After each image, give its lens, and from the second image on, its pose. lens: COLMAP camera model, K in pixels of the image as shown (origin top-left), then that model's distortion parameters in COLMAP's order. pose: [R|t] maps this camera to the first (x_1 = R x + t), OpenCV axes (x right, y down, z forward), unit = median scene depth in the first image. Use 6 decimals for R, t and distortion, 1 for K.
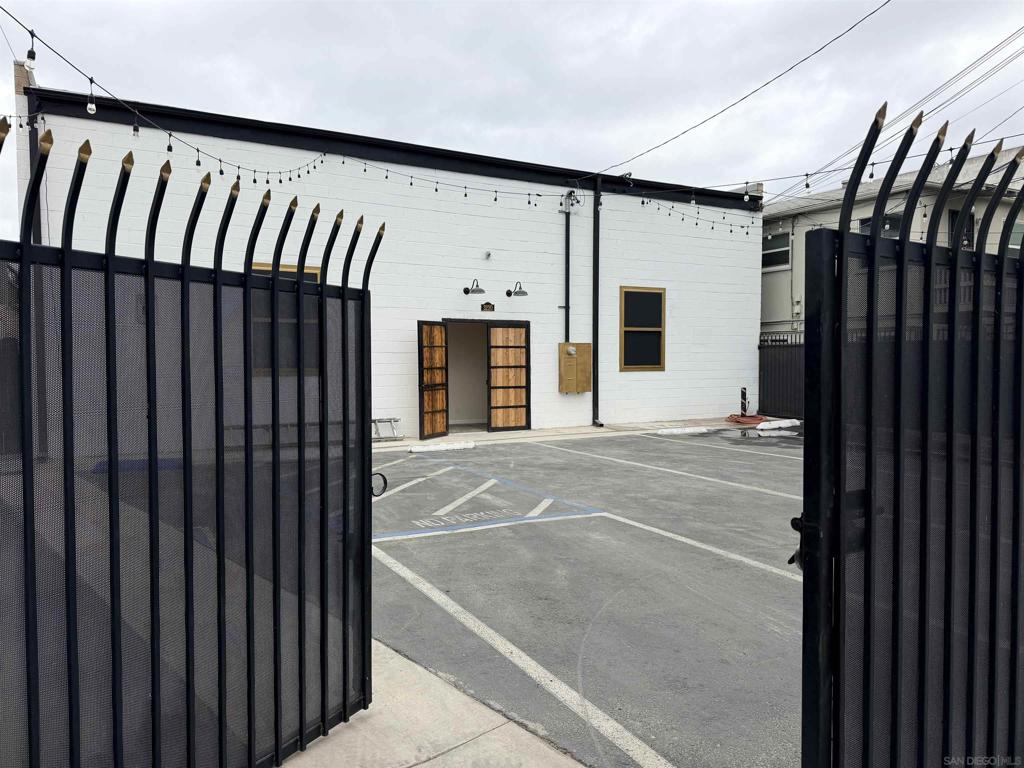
lens RADIAL K [[713.1, 0, 508.2], [0, 713.1, 389.4], [0, 0, 1]] dist [0.059421, -0.069269]
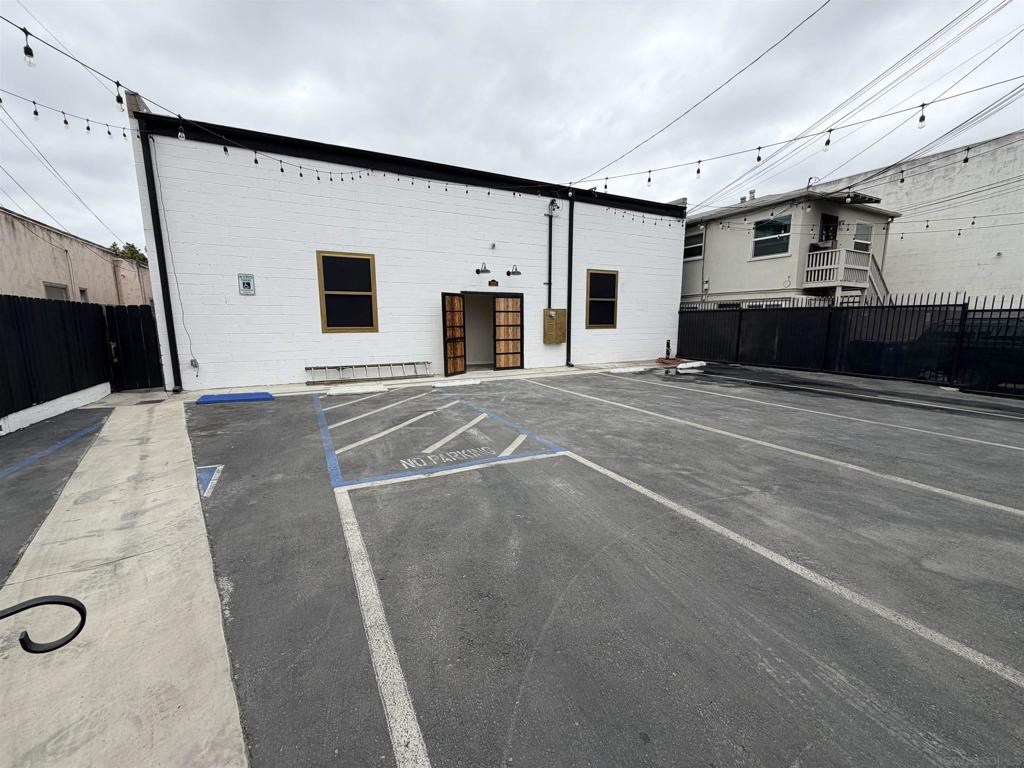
lens RADIAL K [[407.6, 0, 512.4], [0, 407.6, 380.8], [0, 0, 1]] dist [-0.006485, 0.001729]
pose [[0.999674, 0.004542, -0.025117, 0.031446], [-0.001882, 0.994477, 0.104940, -0.007406], [0.025455, -0.104859, 0.994161, 0.176784]]
